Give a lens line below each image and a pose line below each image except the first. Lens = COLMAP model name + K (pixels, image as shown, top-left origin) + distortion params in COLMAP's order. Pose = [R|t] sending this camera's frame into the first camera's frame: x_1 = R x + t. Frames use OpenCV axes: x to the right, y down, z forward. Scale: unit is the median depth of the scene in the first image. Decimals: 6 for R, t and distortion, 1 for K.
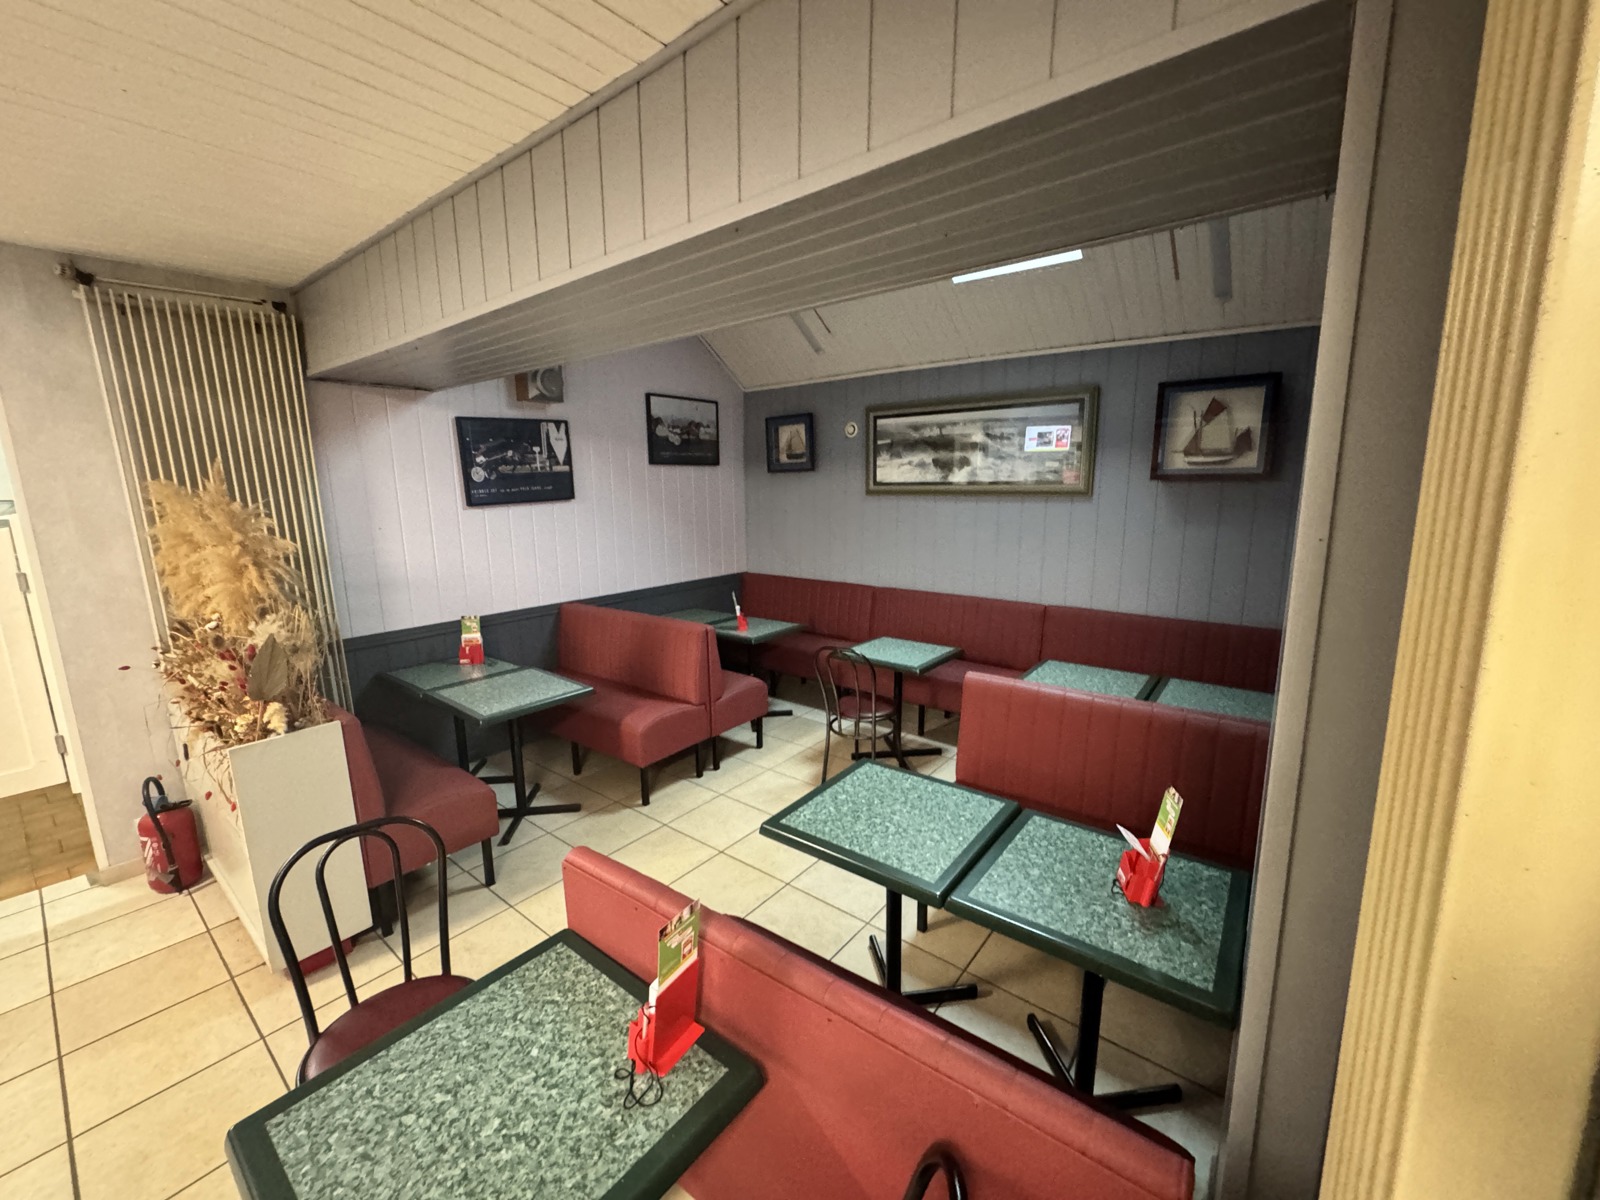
lens RADIAL K [[639.3, 0, 800.0], [0, 639.3, 600.0], [0, 0, 1]] dist [0.001417, 0.000150]
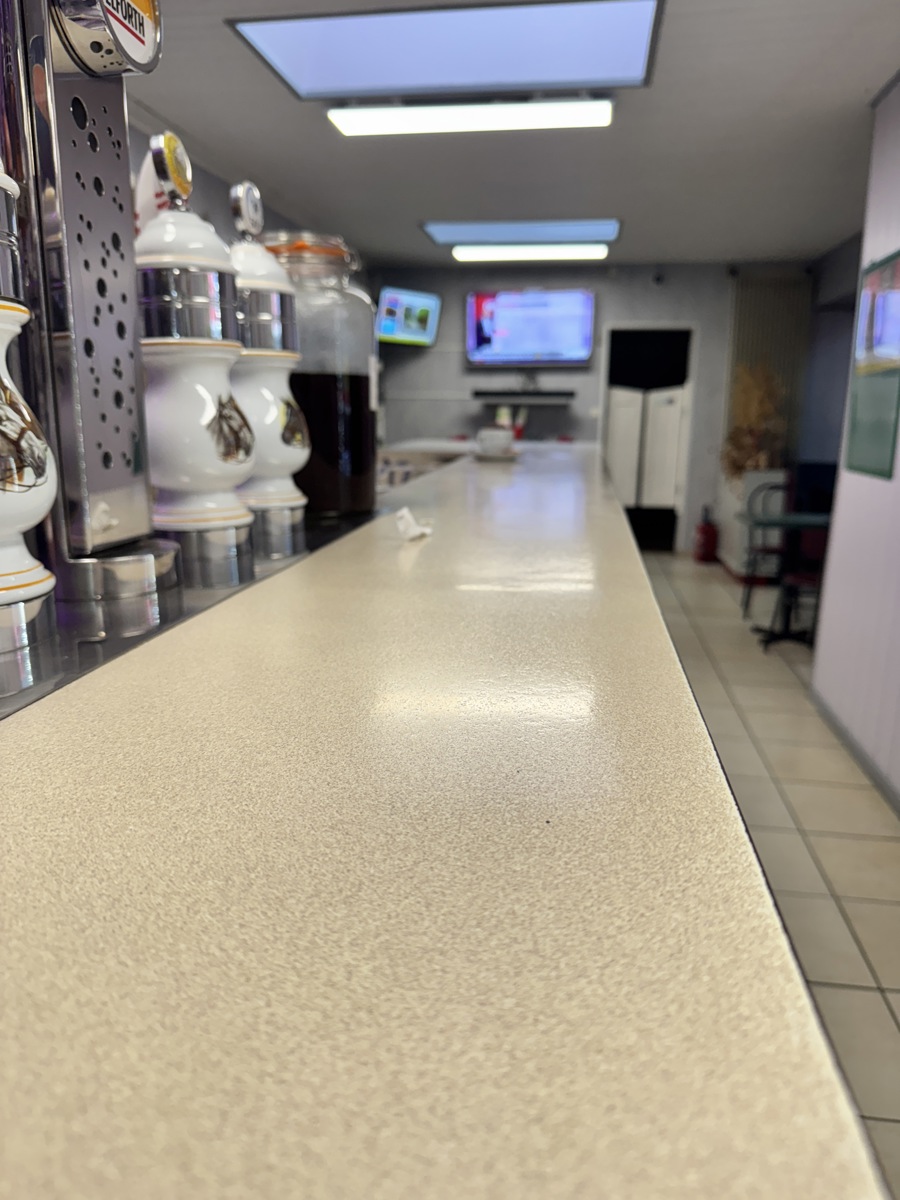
lens RADIAL K [[852.5, 0, 452.3], [0, 852.5, 641.6], [0, 0, 1]] dist [0.002713, 0.001133]
pose [[0.504777, 0.239473, -0.829369, 1.249107], [-0.165543, 0.969774, 0.179260, 0.408383], [0.847228, 0.046810, 0.529163, -1.459180]]
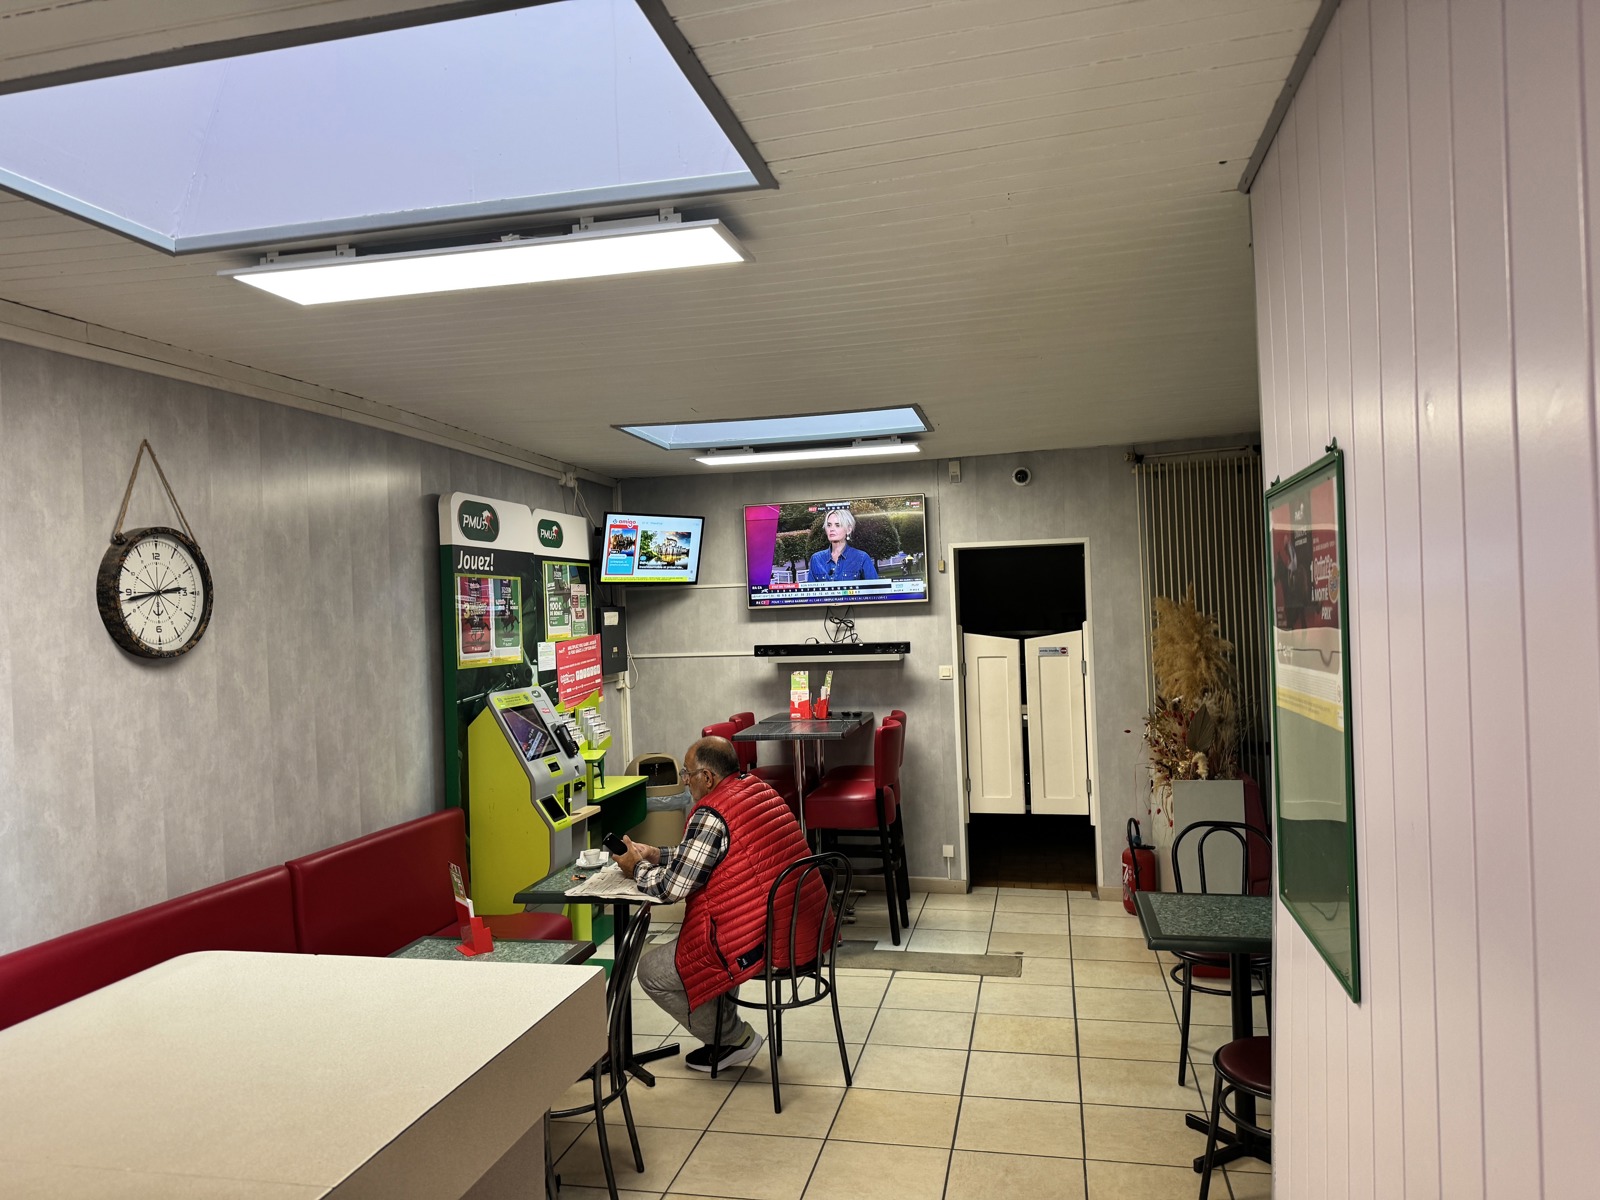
lens RADIAL K [[1091.8, 0, 797.5], [0, 1091.8, 626.7], [0, 0, 1]] dist [0.095557, -0.000008]
pose [[0.438921, 0.005233, -0.898510, 0.860075], [-0.128572, 0.990058, -0.057041, 0.122439], [0.889279, 0.140560, 0.435231, -0.783309]]
